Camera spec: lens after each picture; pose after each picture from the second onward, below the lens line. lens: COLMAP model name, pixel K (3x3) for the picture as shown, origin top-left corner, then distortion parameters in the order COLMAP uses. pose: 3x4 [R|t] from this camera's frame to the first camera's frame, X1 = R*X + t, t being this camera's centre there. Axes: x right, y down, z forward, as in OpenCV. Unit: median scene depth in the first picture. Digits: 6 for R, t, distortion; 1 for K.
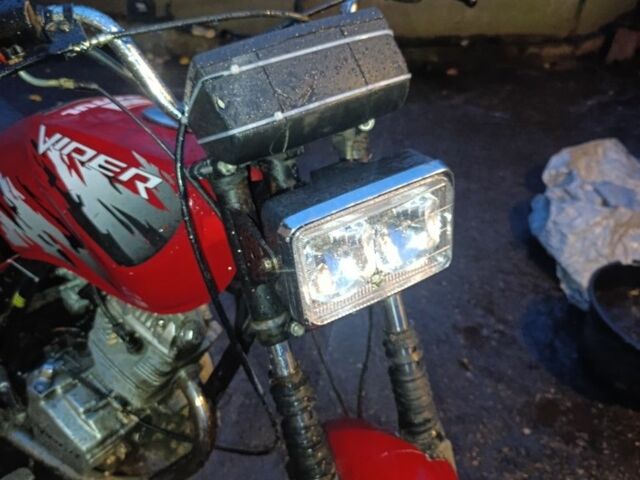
lens RADIAL K [[566.8, 0, 320.0], [0, 566.8, 240.0], [0, 0, 1]] dist [-0.009364, -0.014892]
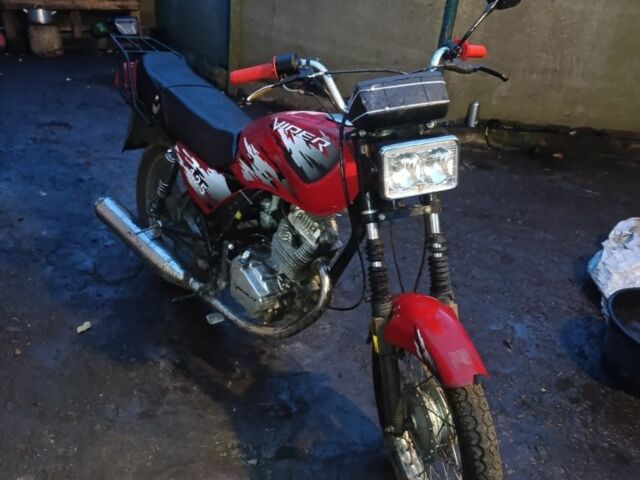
lens RADIAL K [[518.2, 0, 331.4], [0, 518.2, 240.2], [0, 0, 1]] dist [0.007628, -0.003397]
pose [[0.967691, 0.144615, -0.206544, 0.158021], [-0.167931, 0.980701, -0.100127, 0.401163], [0.188078, 0.131577, 0.973301, -0.759169]]
